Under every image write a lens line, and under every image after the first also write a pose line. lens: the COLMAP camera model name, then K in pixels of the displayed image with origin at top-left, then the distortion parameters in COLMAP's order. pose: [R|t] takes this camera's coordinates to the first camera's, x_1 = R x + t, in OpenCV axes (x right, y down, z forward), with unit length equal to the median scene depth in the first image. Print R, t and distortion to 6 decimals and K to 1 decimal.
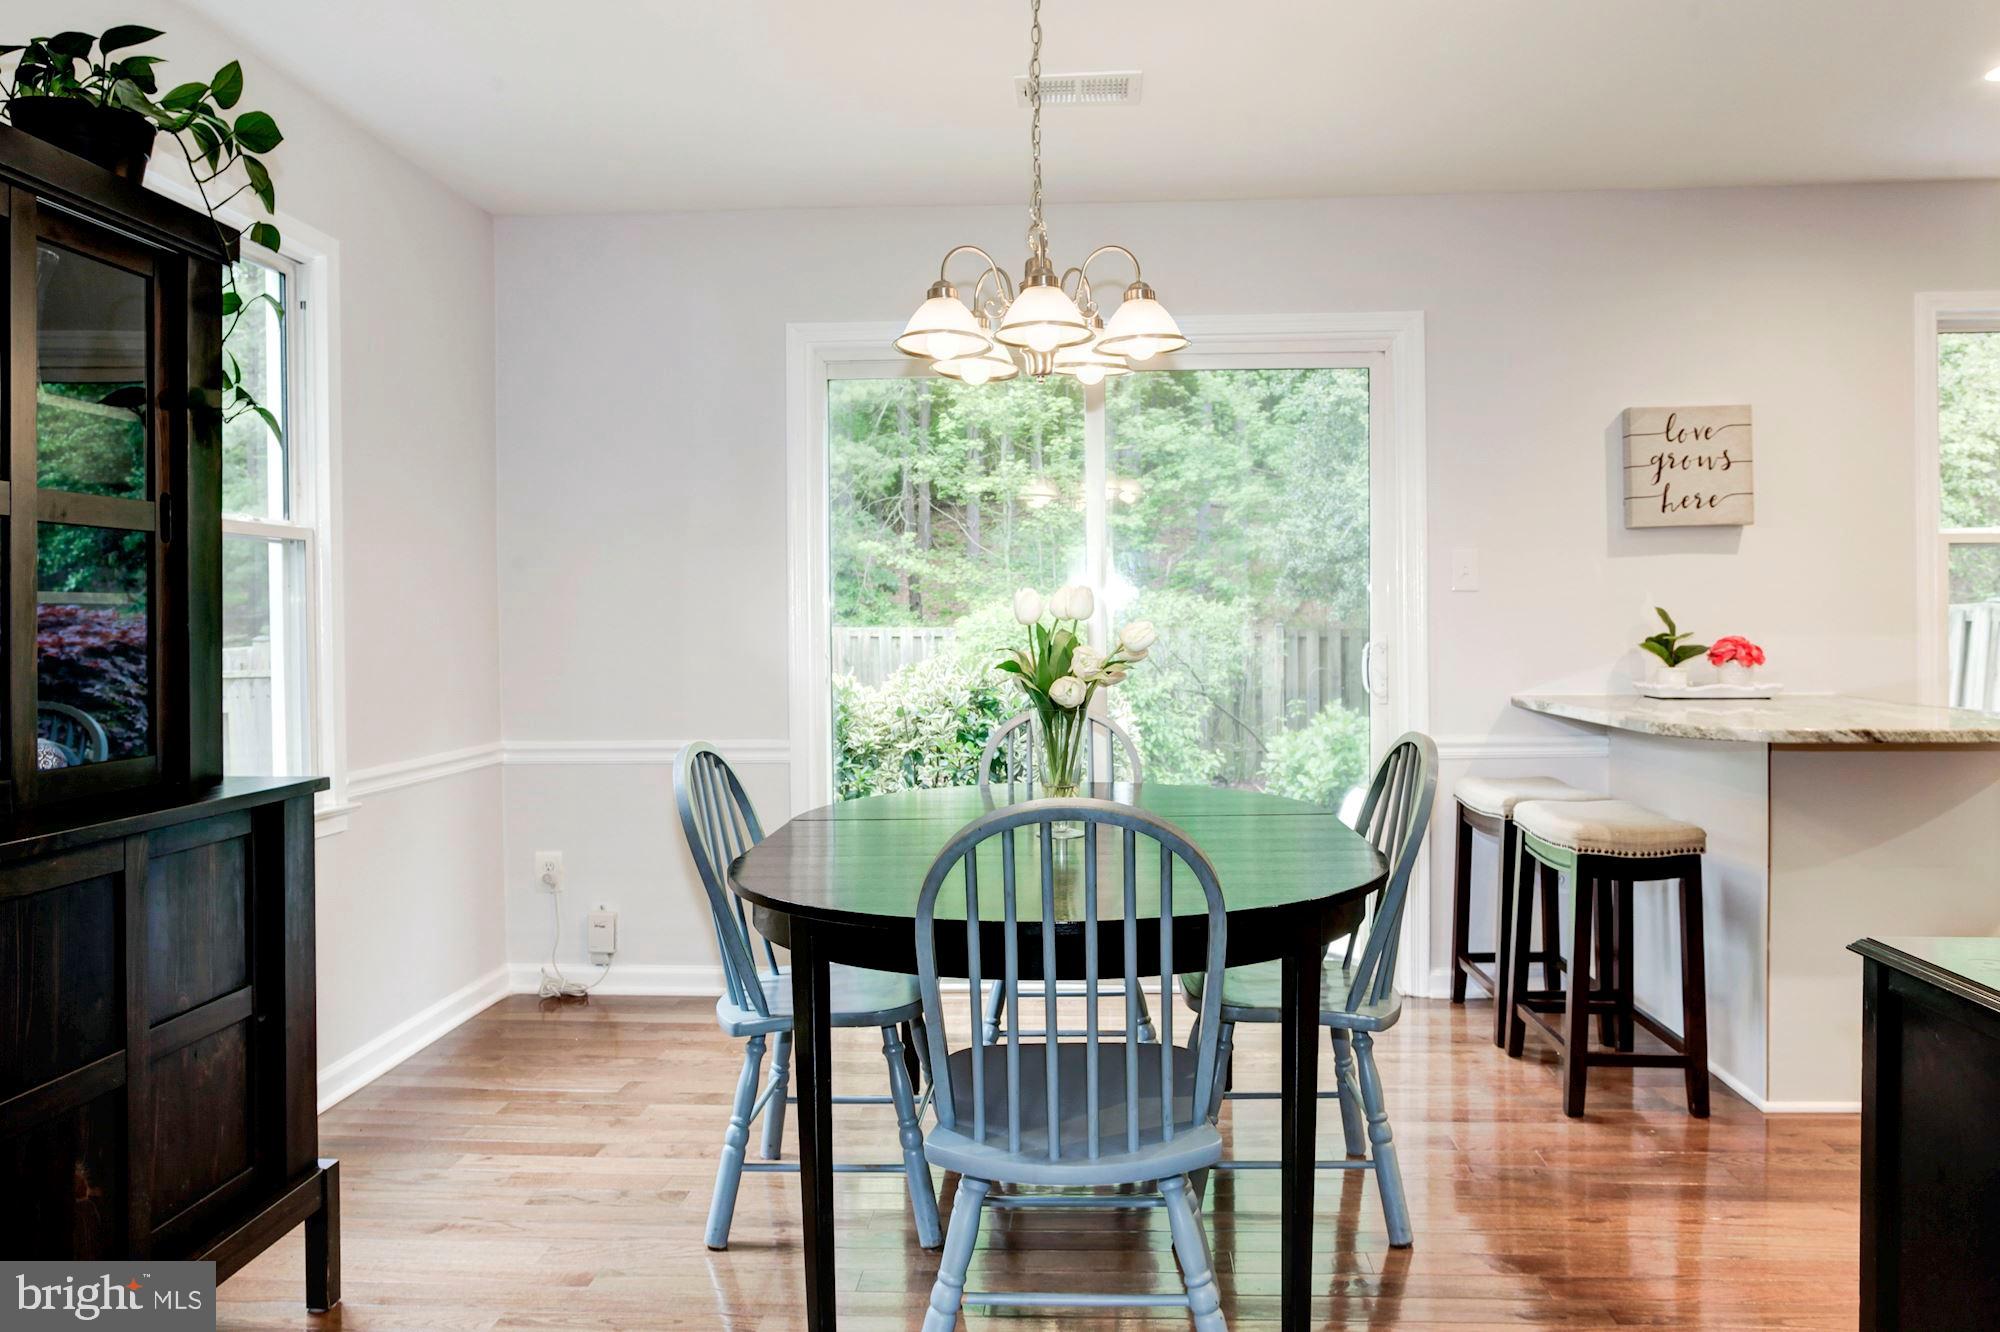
lens RADIAL K [[1376.6, 0, 993.5], [0, 1376.6, 621.3], [0, 0, 1]] dist [-0.024560, 0.017539]
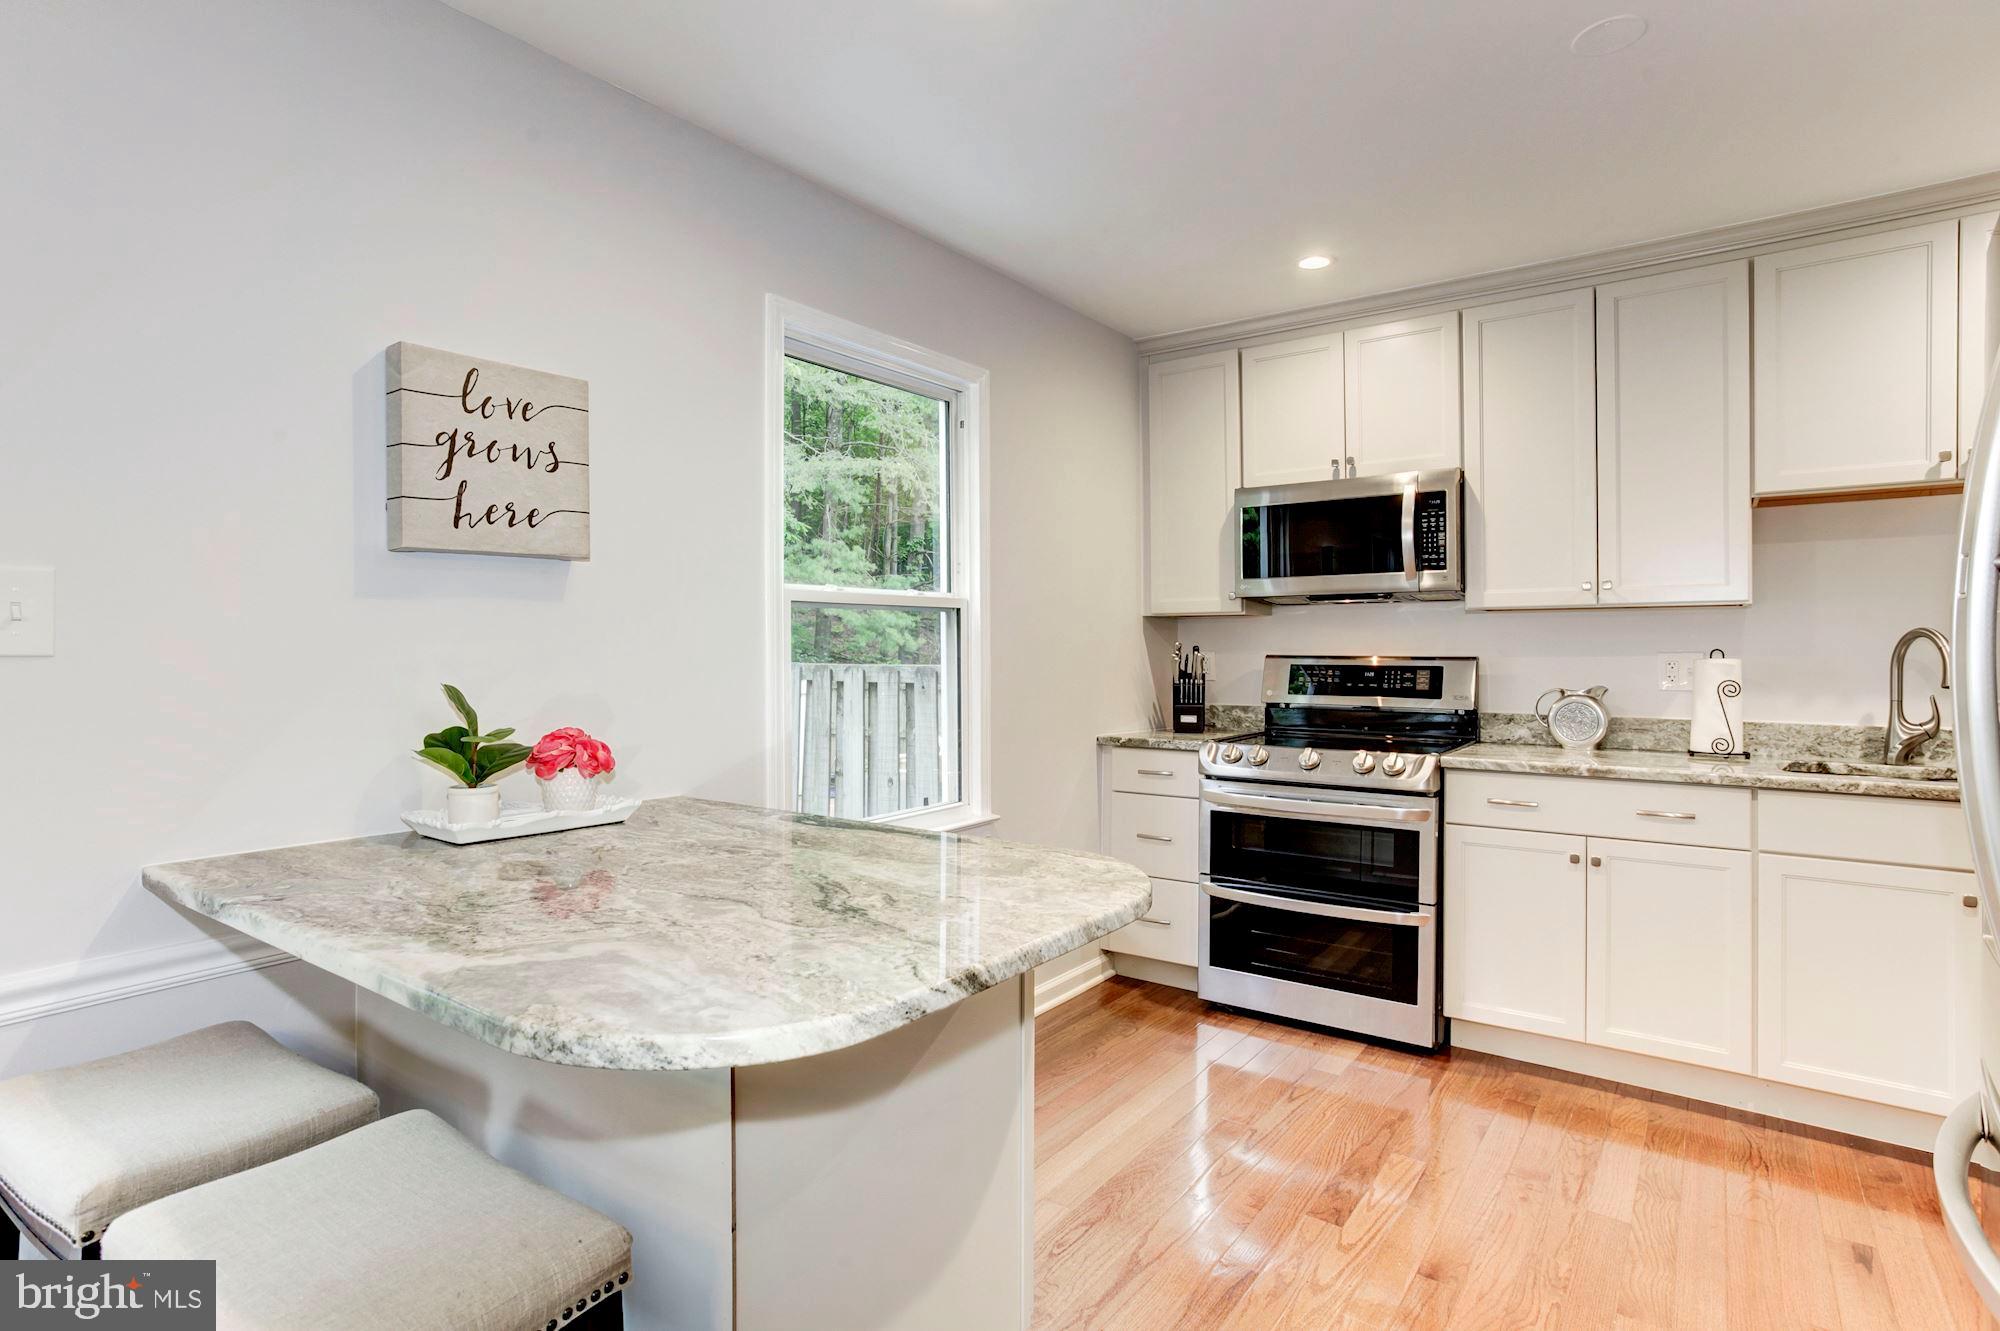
lens RADIAL K [[1000.6, 0, 997.3], [0, 1000.6, 647.9], [0, 0, 1]] dist [-0.030101, 0.019512]
pose [[0.522953, 0.007192, 0.852331, 0.241052], [0.001729, 0.999953, -0.009499, -0.021955], [-0.852360, 0.006441, 0.522916, 0.567979]]
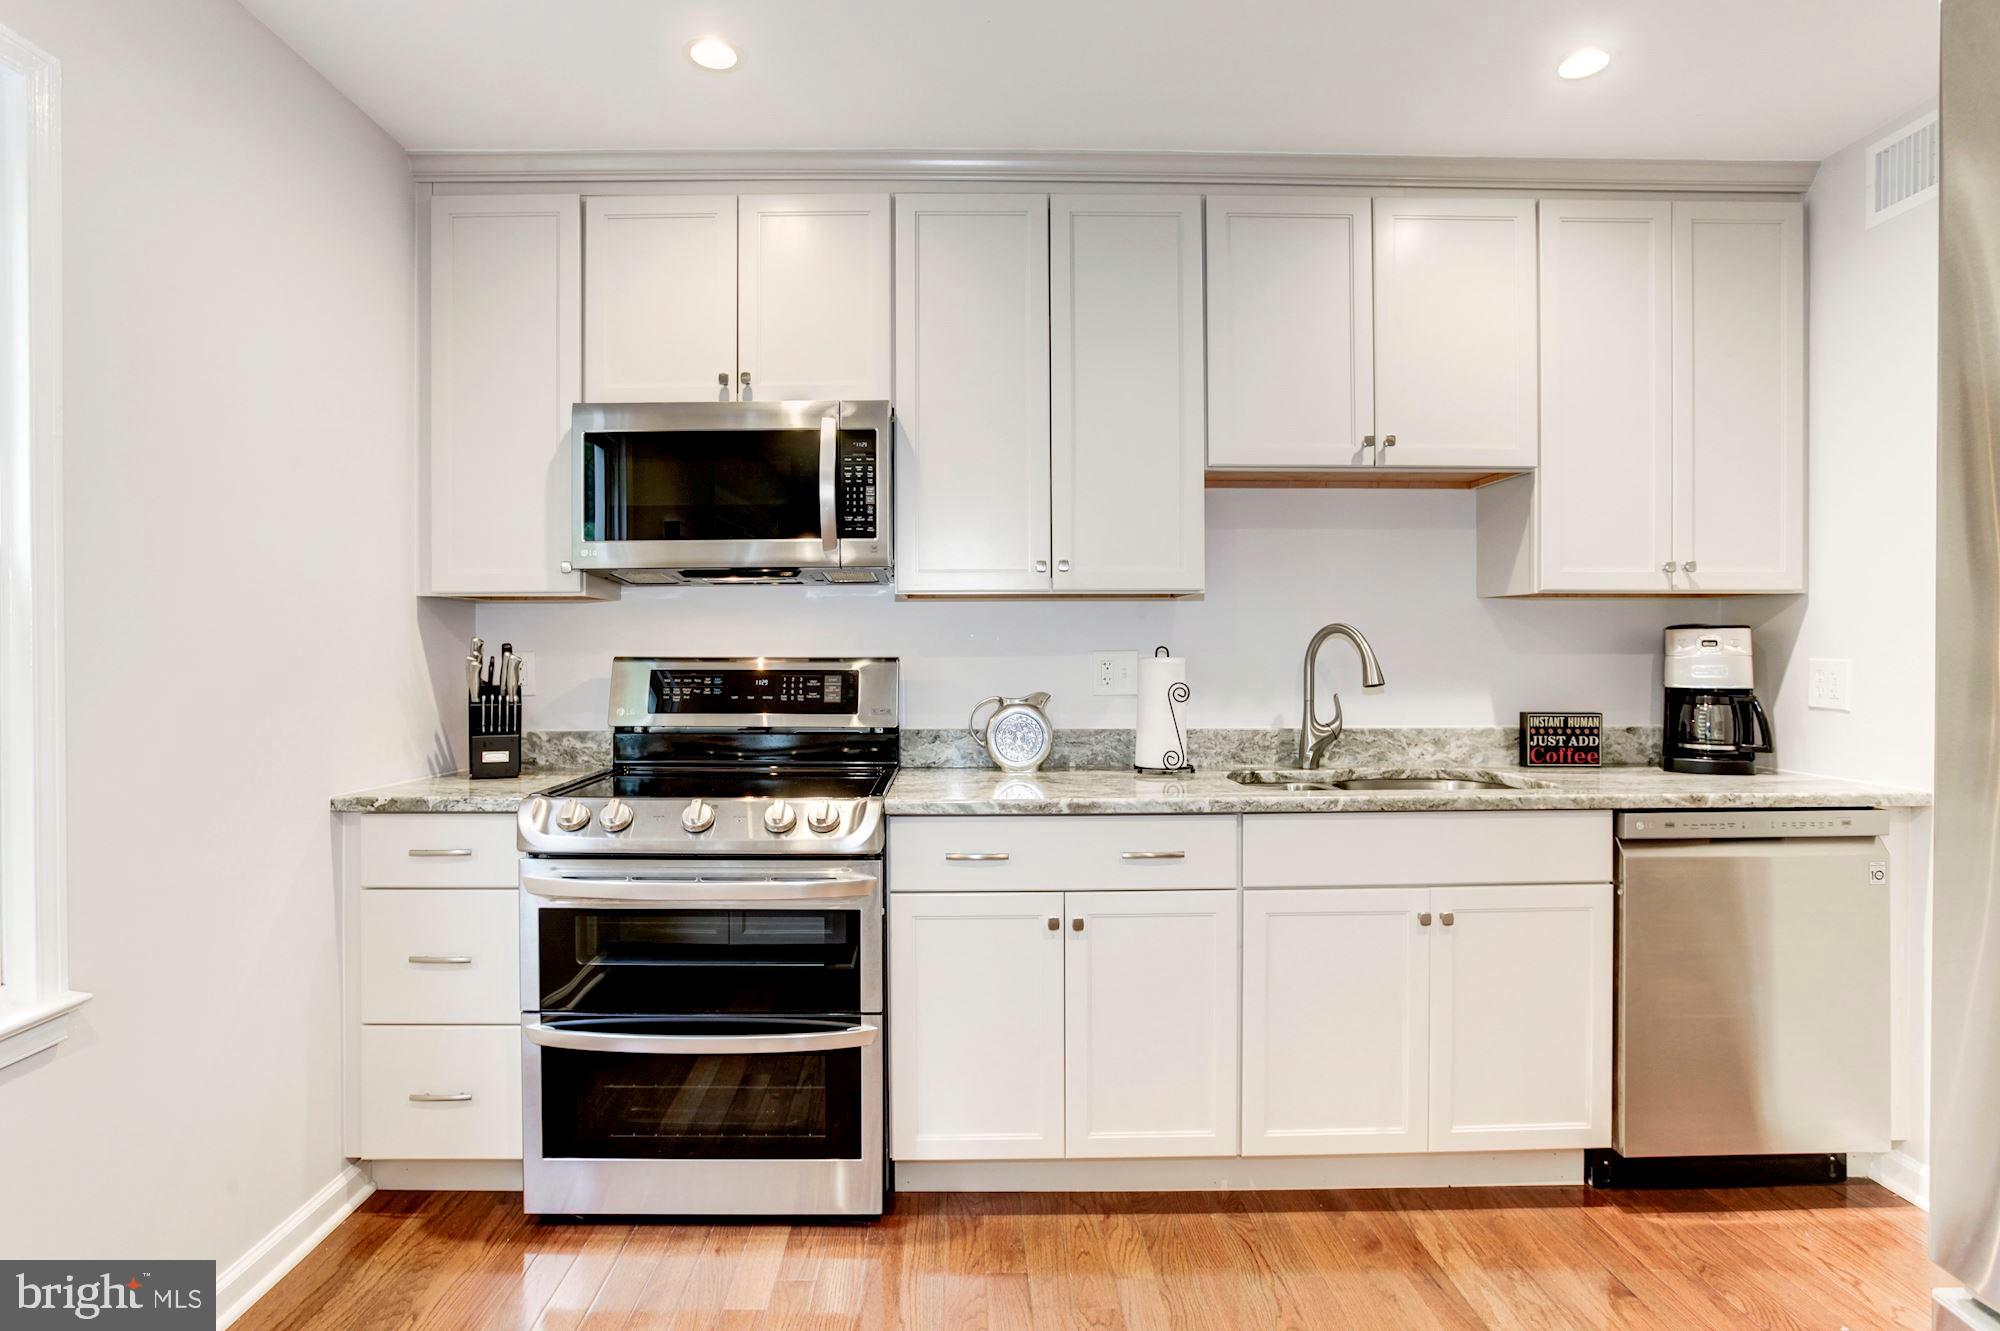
lens RADIAL K [[1042.4, 0, 954.4], [0, 1042.4, 650.7], [0, 0, 1]] dist [-0.048861, 0.020733]
pose [[-0.078867, 0.005920, 0.996868, 0.483714], [0.009505, 0.999941, -0.005186, -0.022041], [-0.996840, 0.009066, -0.078919, 0.674691]]
